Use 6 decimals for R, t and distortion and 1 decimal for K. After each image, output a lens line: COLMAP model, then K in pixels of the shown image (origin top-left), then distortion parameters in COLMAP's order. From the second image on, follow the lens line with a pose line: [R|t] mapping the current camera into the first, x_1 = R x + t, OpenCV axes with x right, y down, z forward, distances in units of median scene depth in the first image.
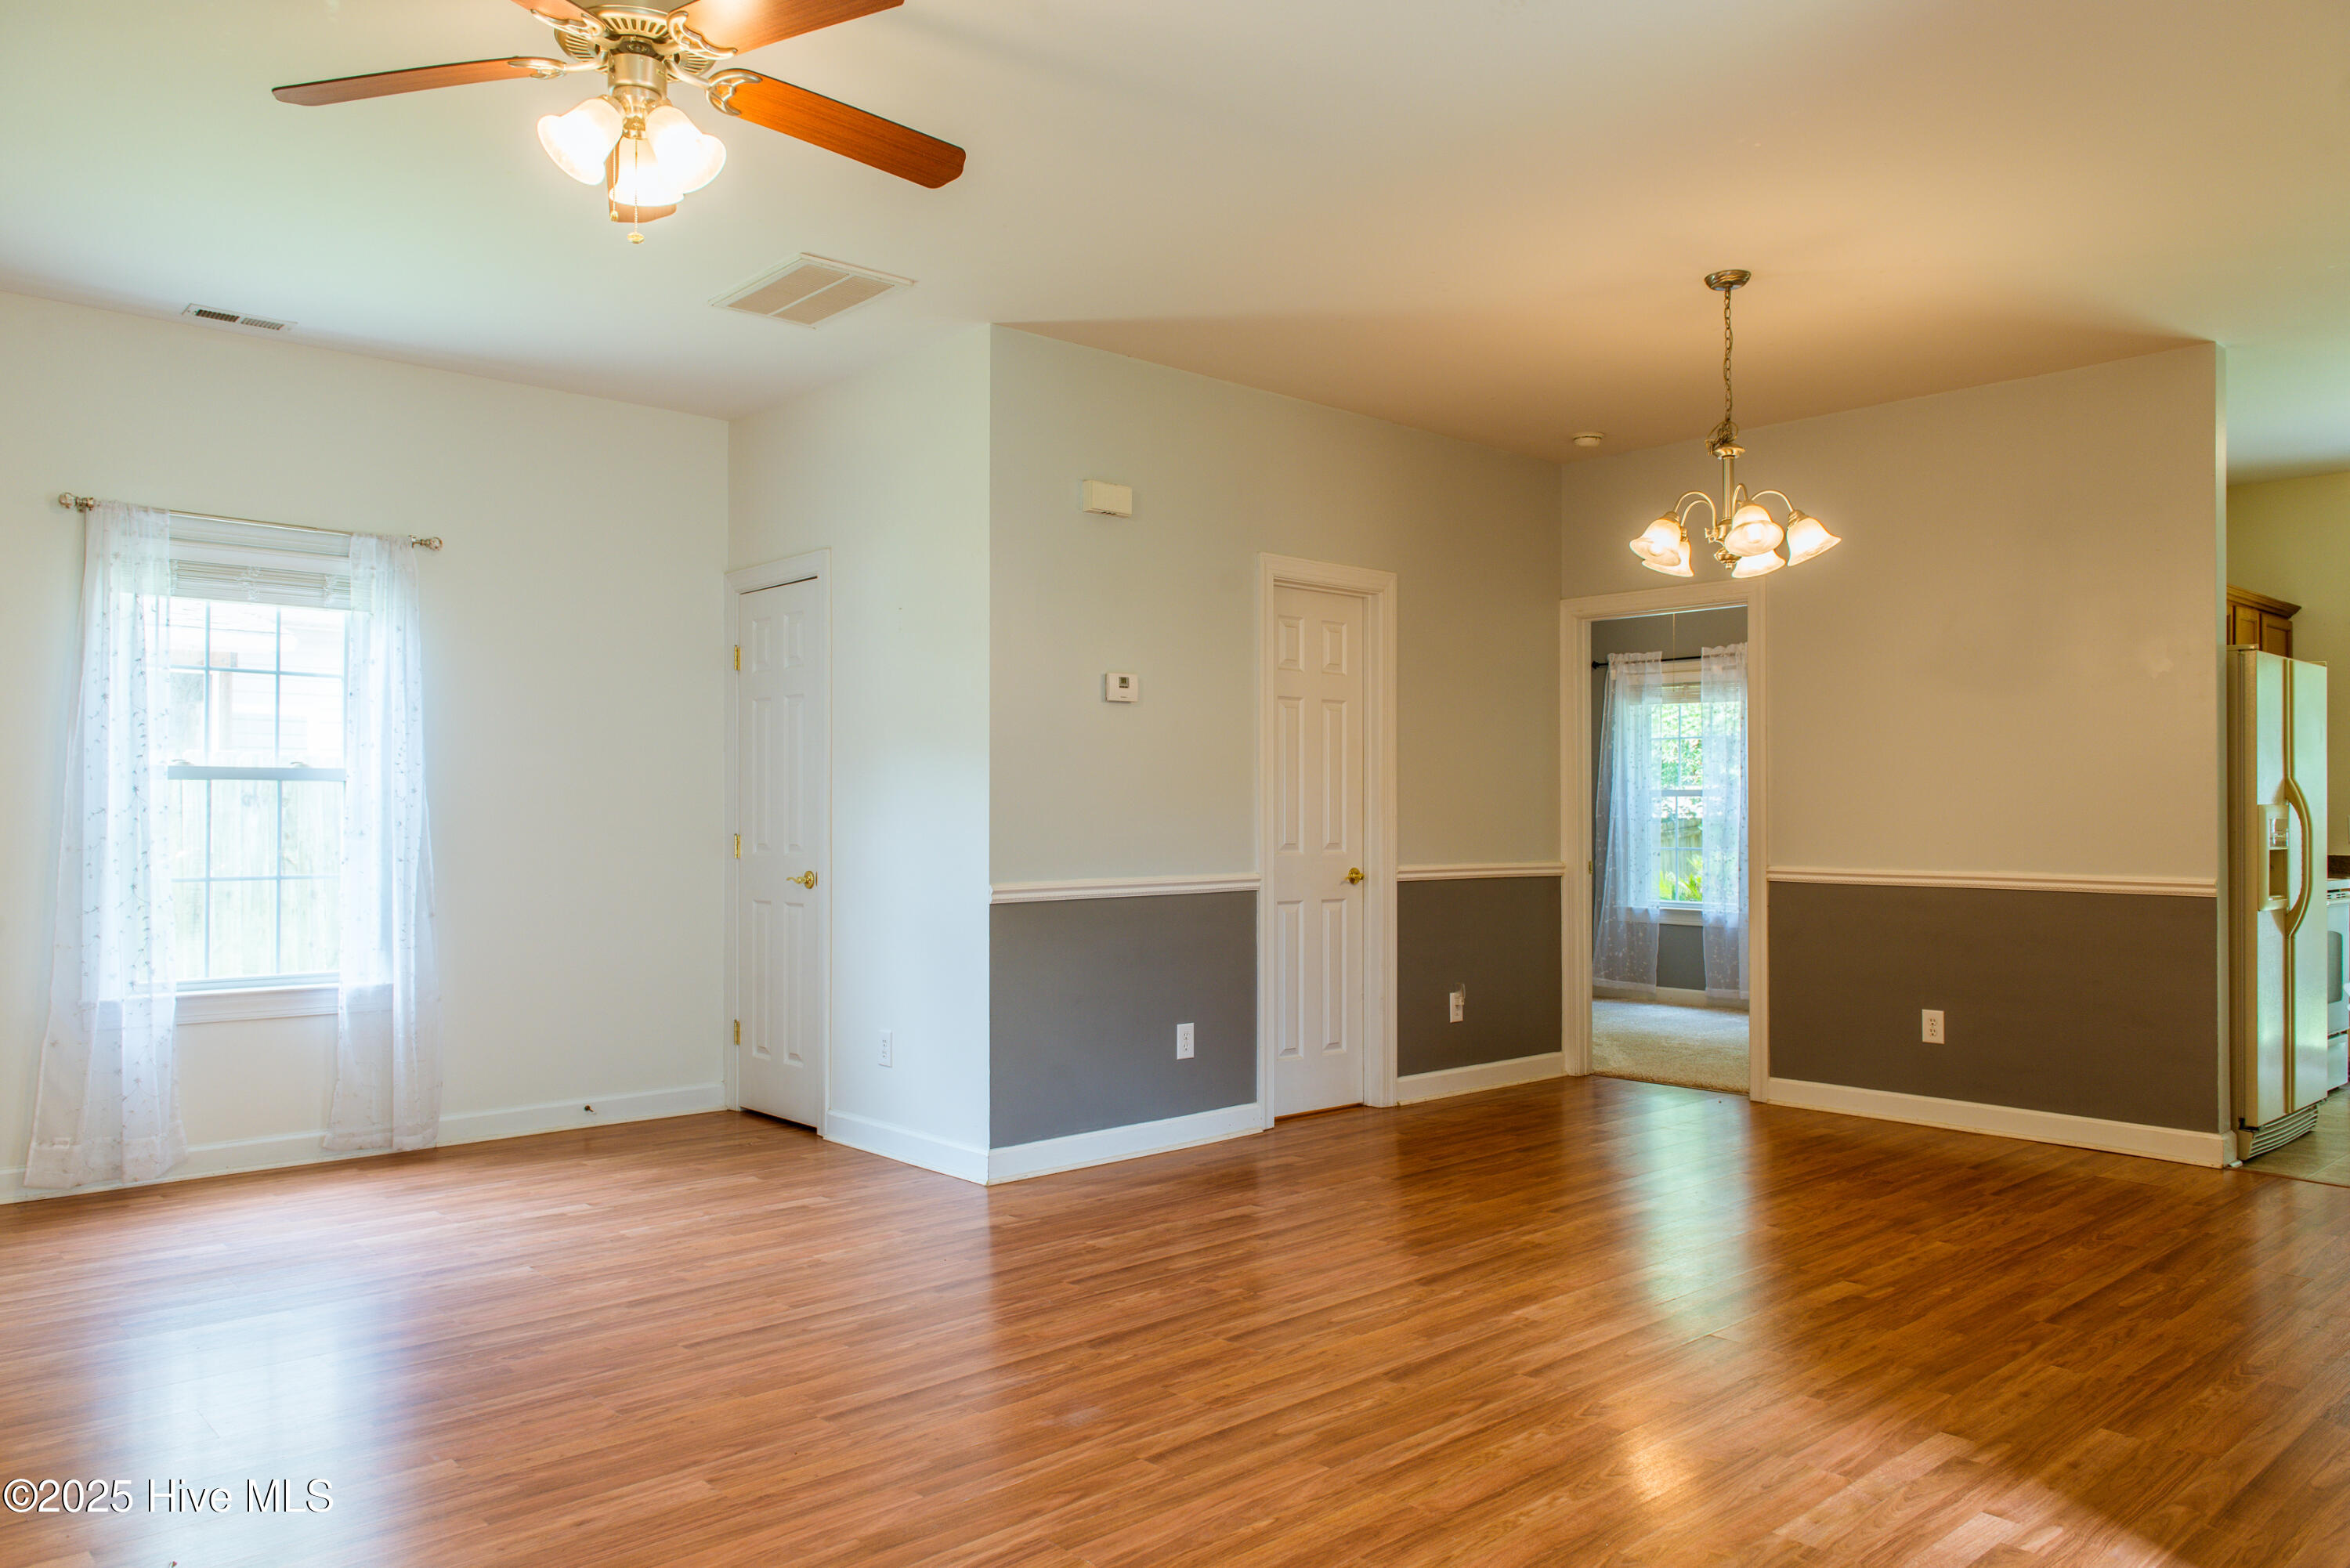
lens RADIAL K [[1602.0, 0, 1168.0], [0, 1602.0, 806.7], [0, 0, 1]] dist [0.024634, -0.005203]
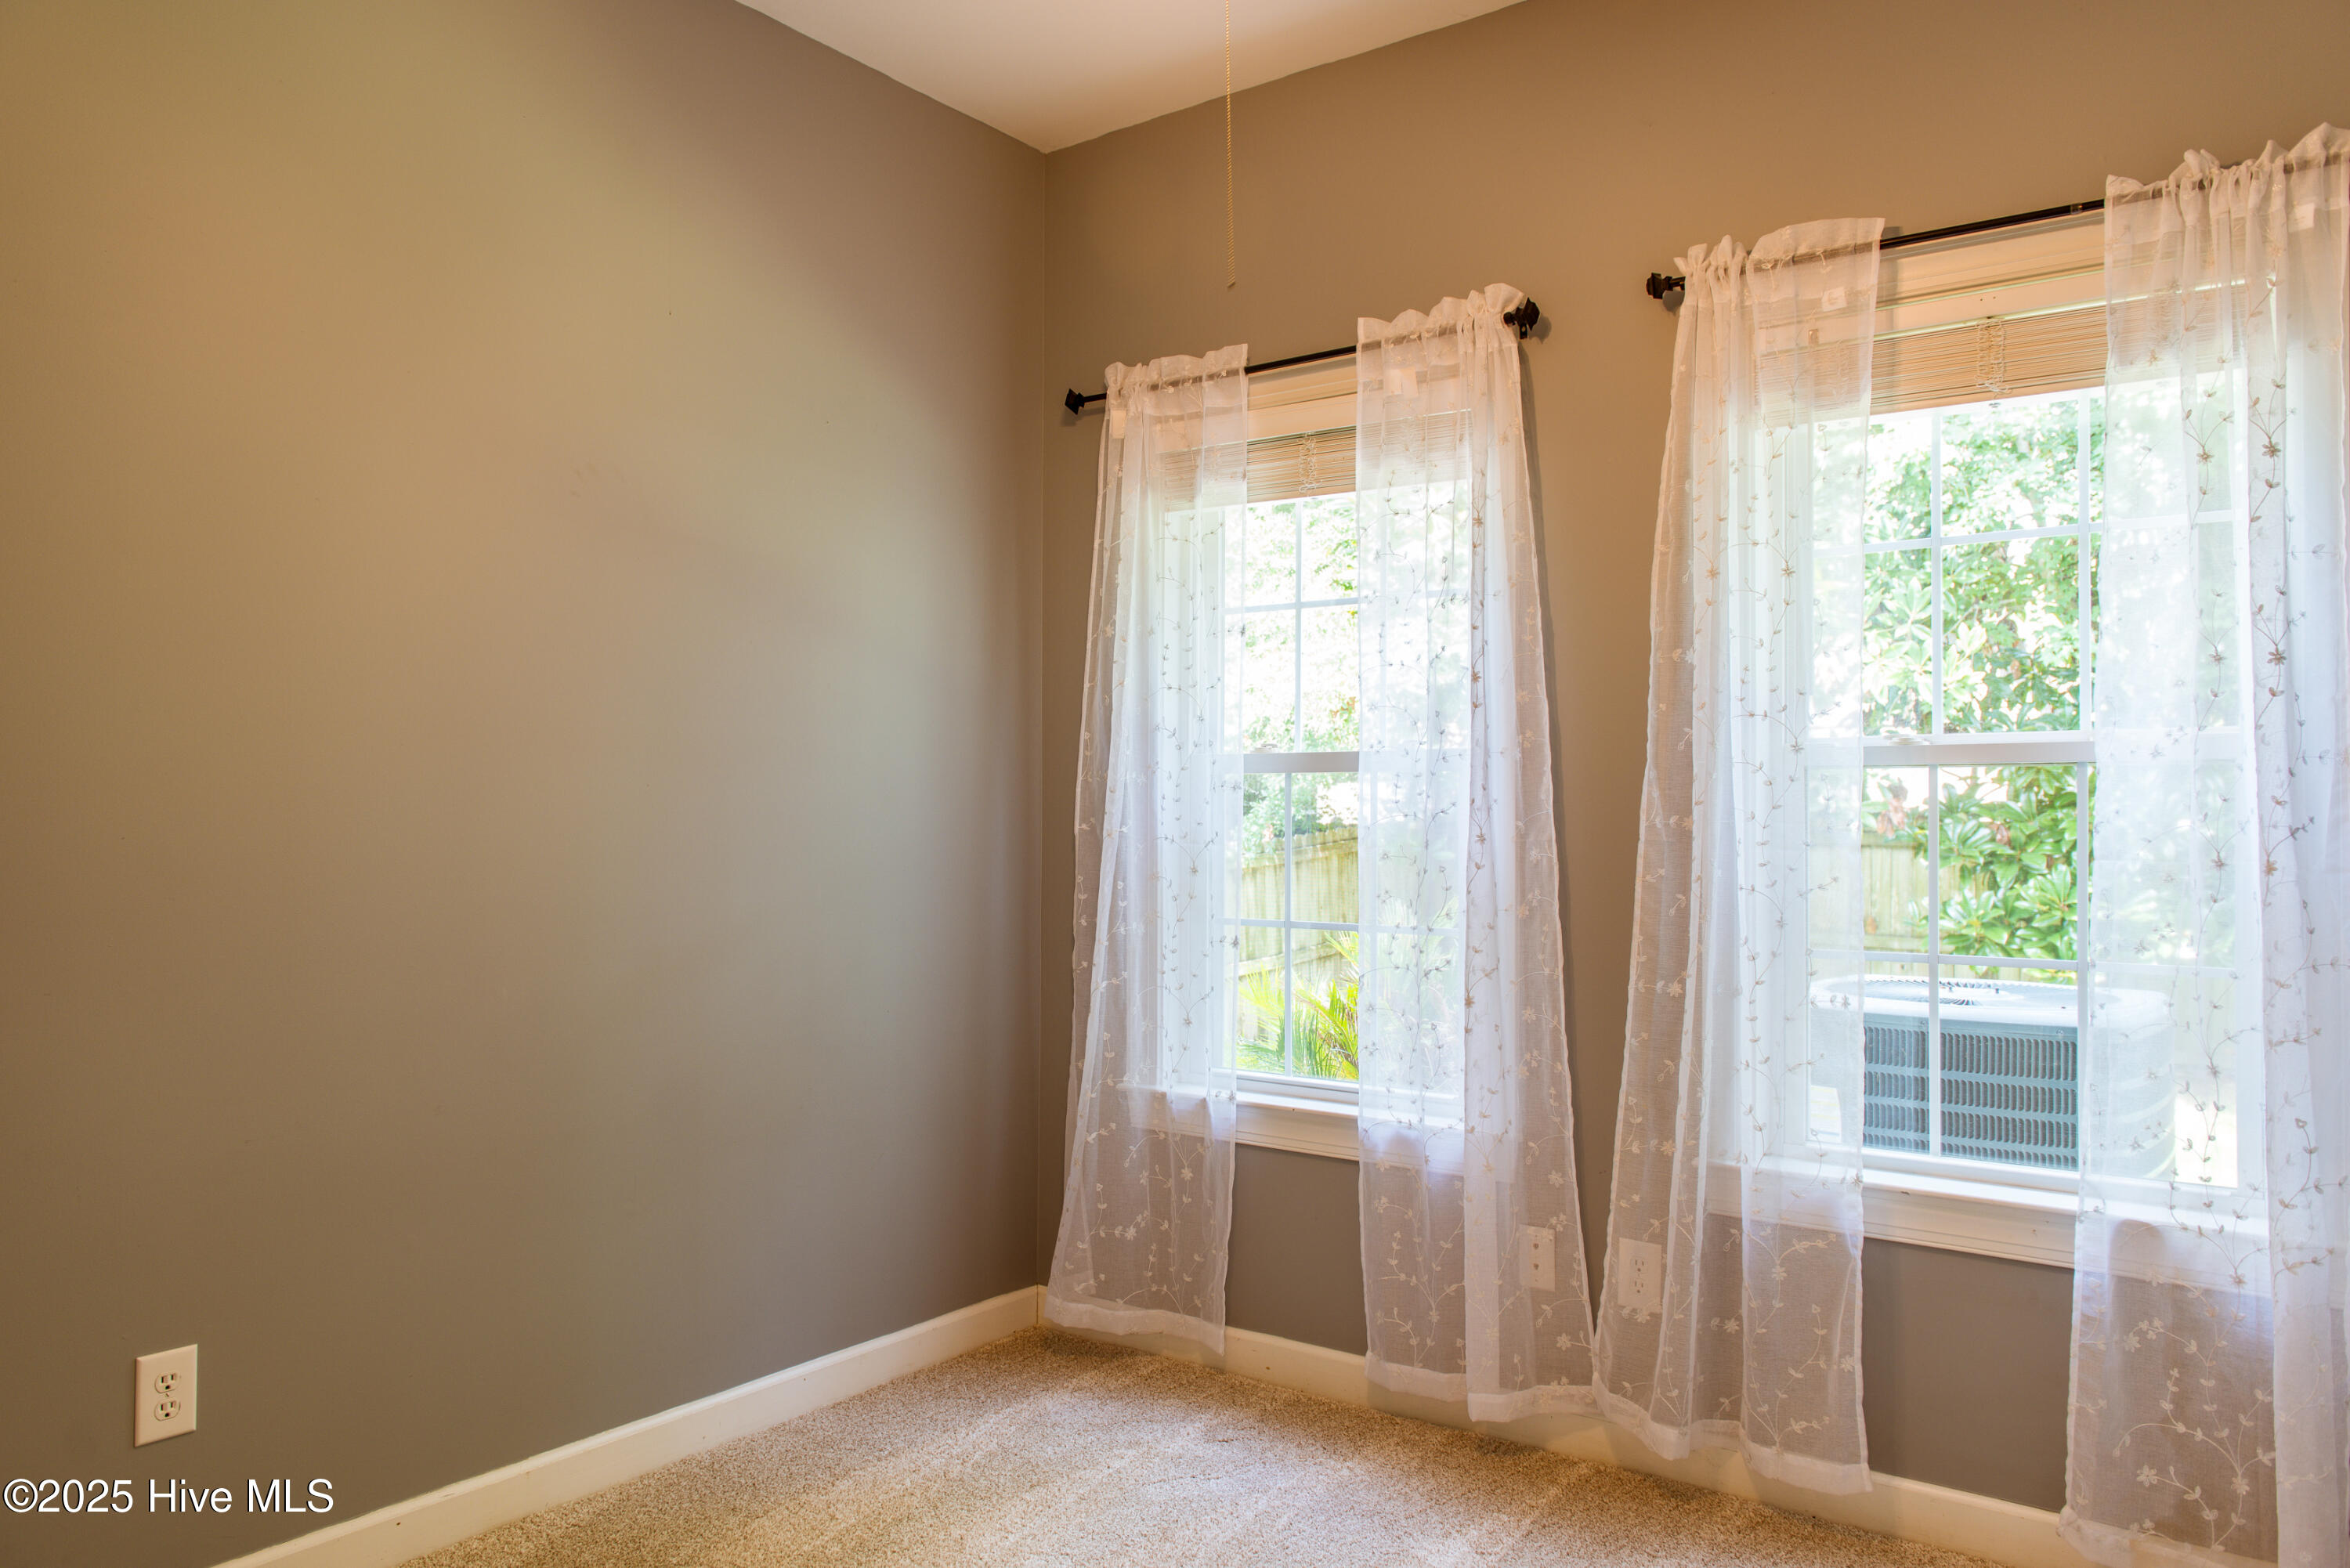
lens RADIAL K [[1602.0, 0, 1168.0], [0, 1602.0, 806.7], [0, 0, 1]] dist [0.024634, -0.005203]
pose [[0.980666, 0.003363, 0.195662, 0.352773], [-0.003709, 0.999992, 0.001399, 0.000765], [-0.195655, -0.002098, 0.980670, 1.050664]]
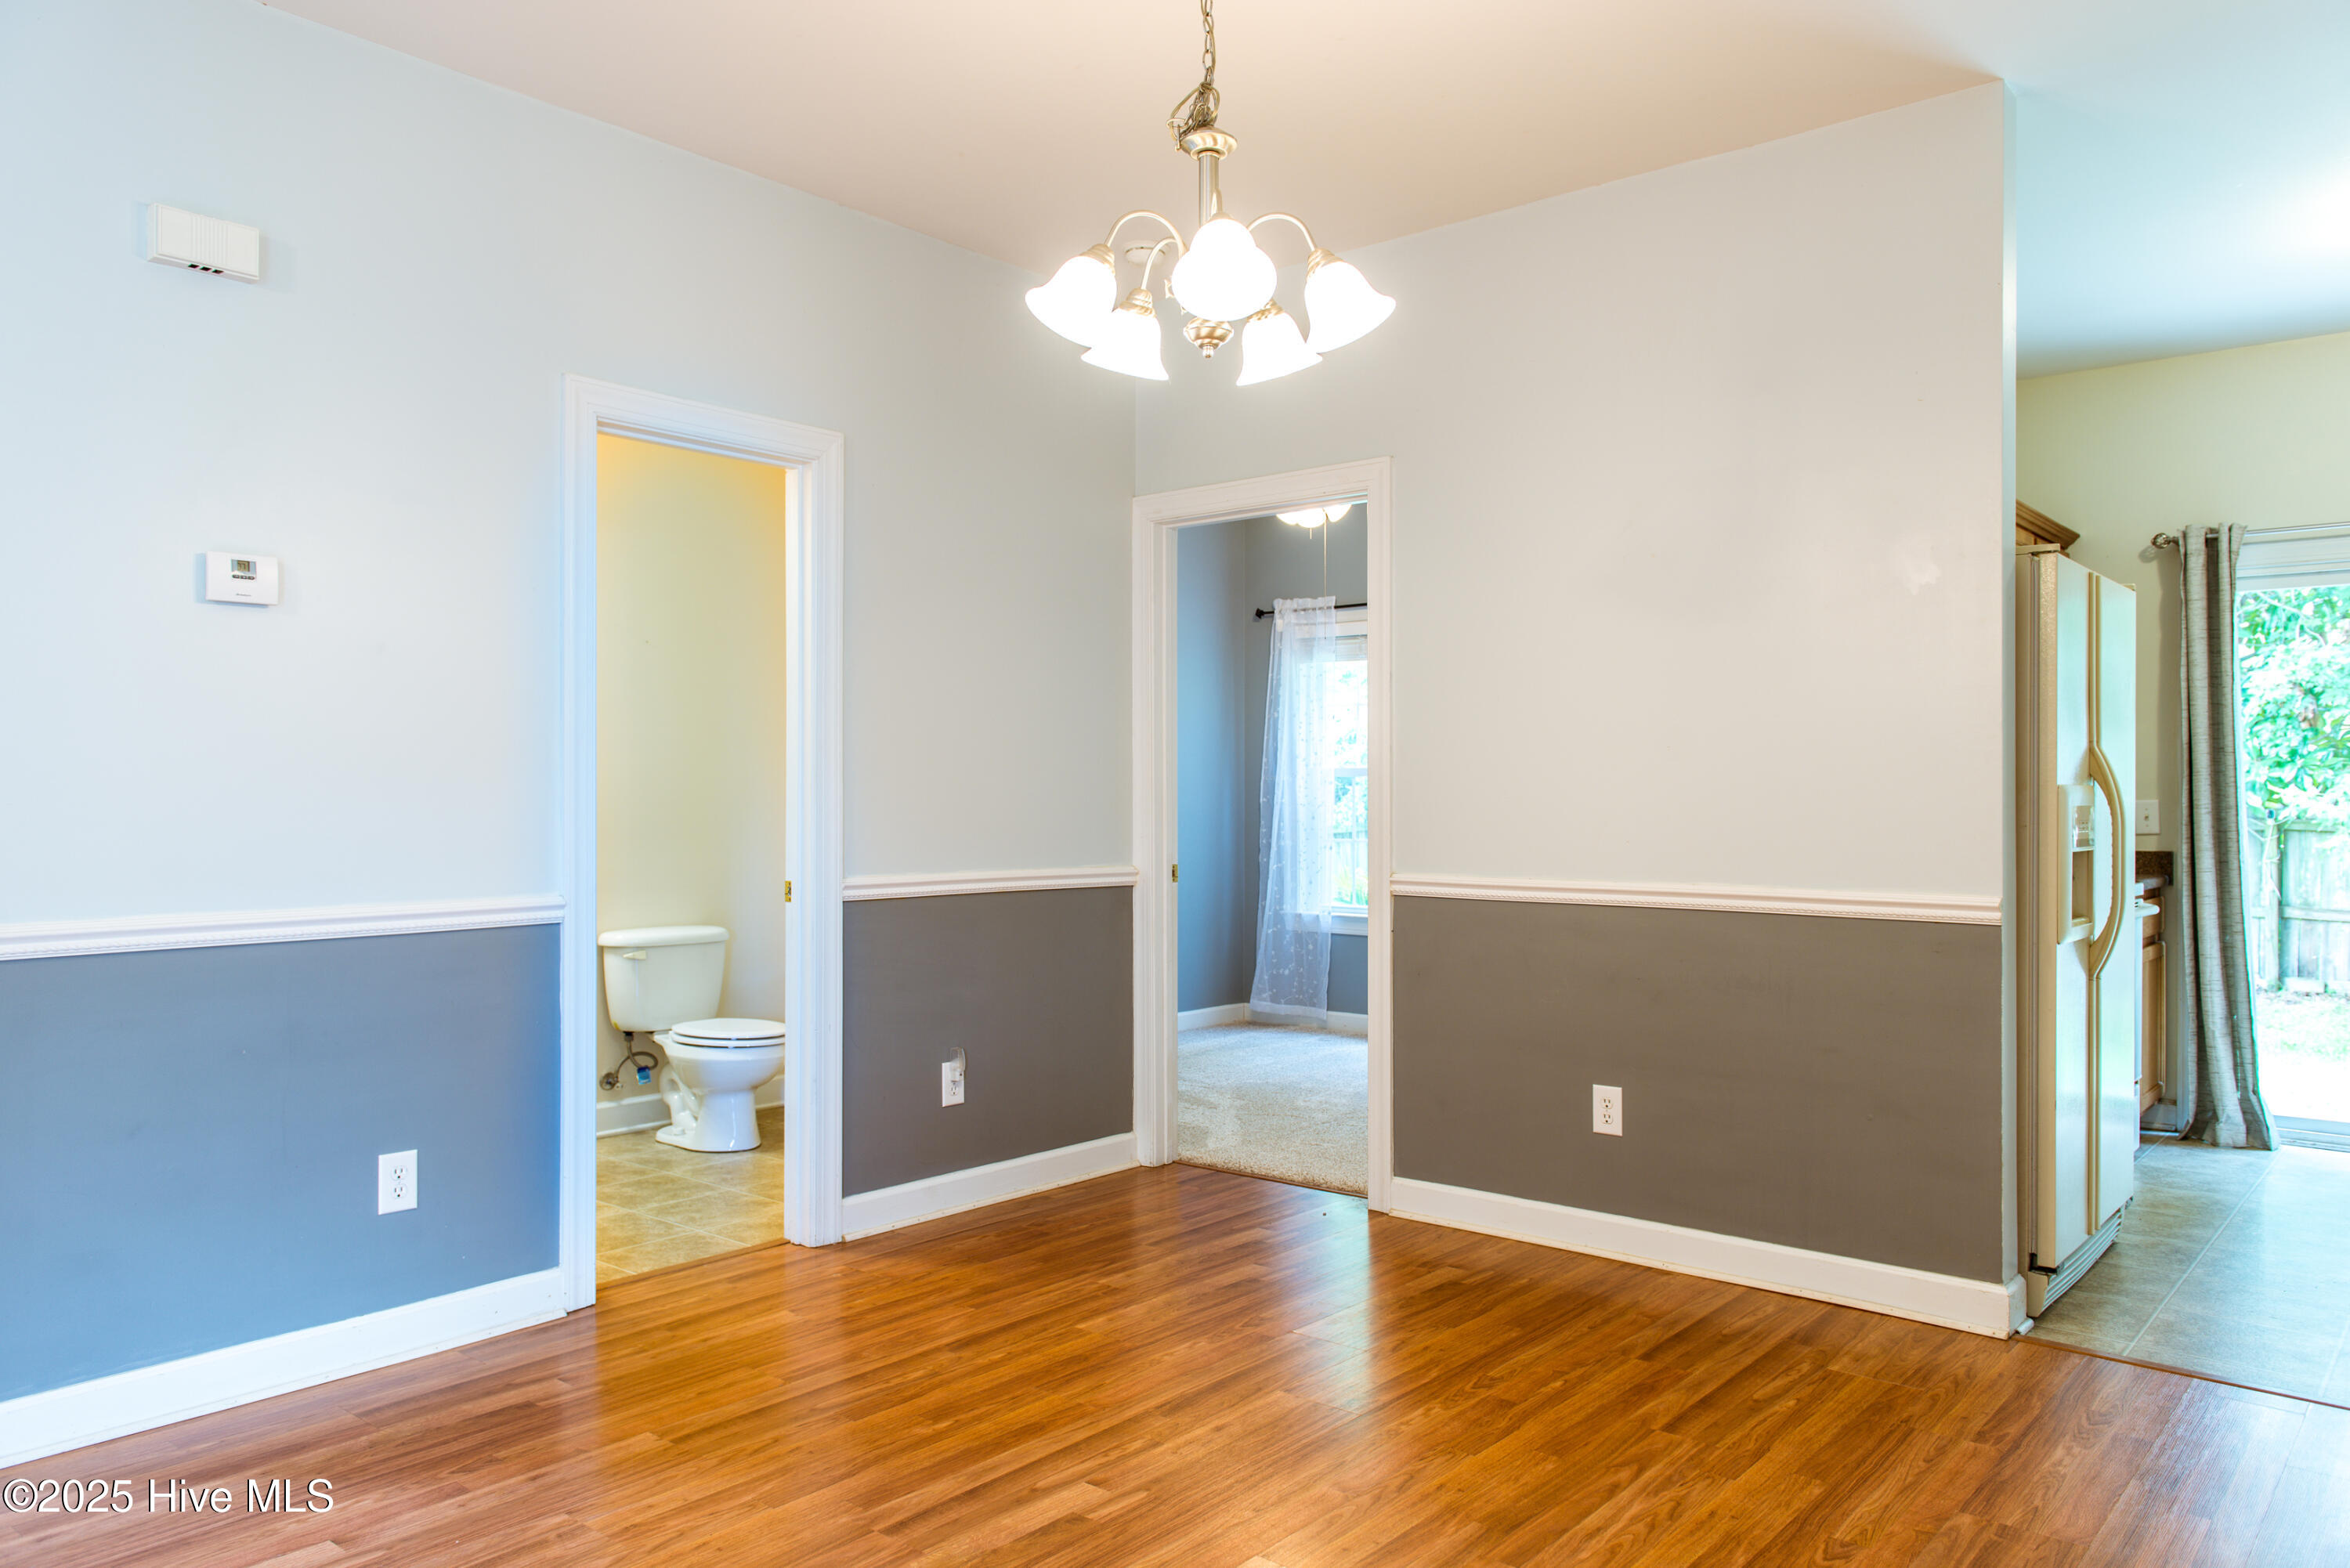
lens RADIAL K [[1602.0, 0, 1168.0], [0, 1602.0, 806.7], [0, 0, 1]] dist [0.024634, -0.005203]
pose [[0.992148, -0.001138, 0.125067, 0.193396], [-0.000175, 0.999945, 0.010488, 0.000823], [-0.125072, -0.010428, 0.992093, 0.329660]]
